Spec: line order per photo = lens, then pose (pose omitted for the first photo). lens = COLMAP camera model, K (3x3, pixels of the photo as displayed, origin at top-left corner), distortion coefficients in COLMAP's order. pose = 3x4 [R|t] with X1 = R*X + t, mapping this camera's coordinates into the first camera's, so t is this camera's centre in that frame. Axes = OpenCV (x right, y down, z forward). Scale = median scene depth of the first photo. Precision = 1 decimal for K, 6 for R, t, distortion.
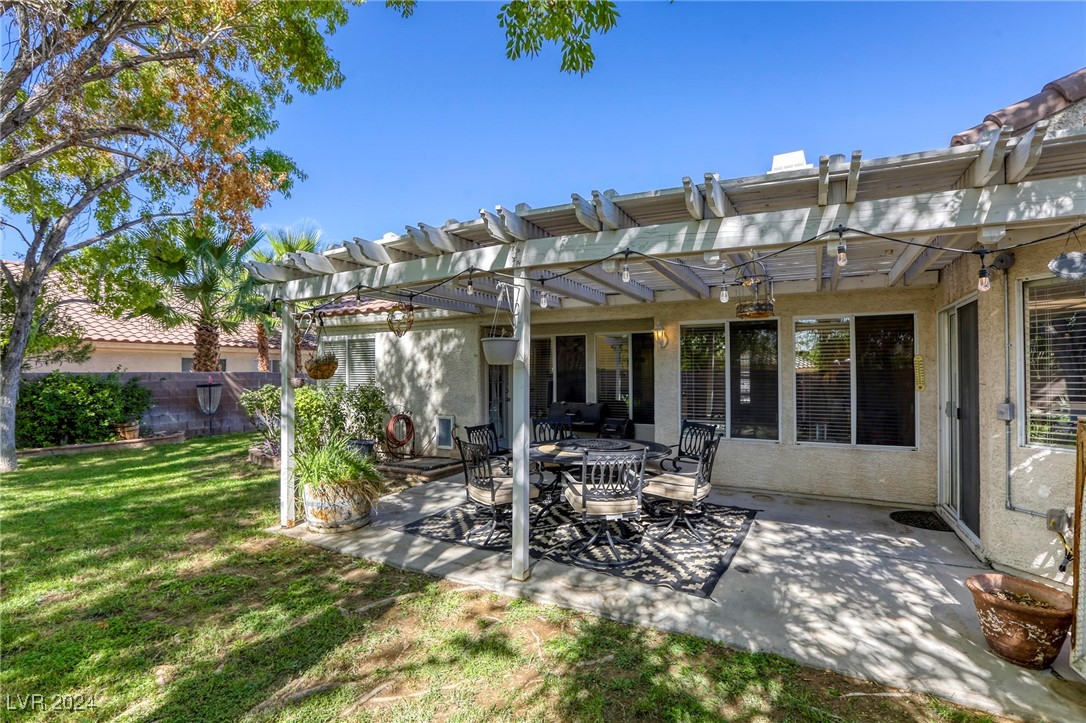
lens RADIAL K [[498.7, 0, 539.8], [0, 498.7, 362.0], [0, 0, 1]] dist [-0.065628, 0.024138]
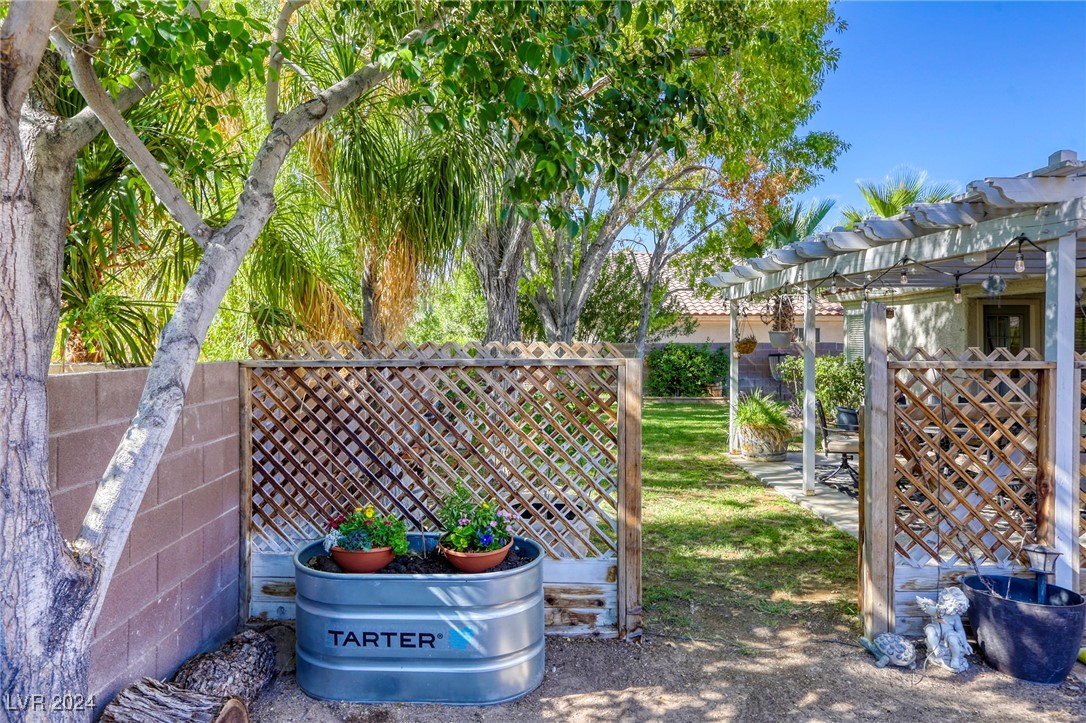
lens RADIAL K [[654.4, 0, 543.5], [0, 654.4, 335.6], [0, 0, 1]] dist [-0.001768, -0.000271]
pose [[0.477312, -0.000611, -0.878734, 0.487720], [0.017244, 0.999814, 0.008672, -0.023238], [0.878564, -0.019293, 0.477234, -0.226155]]
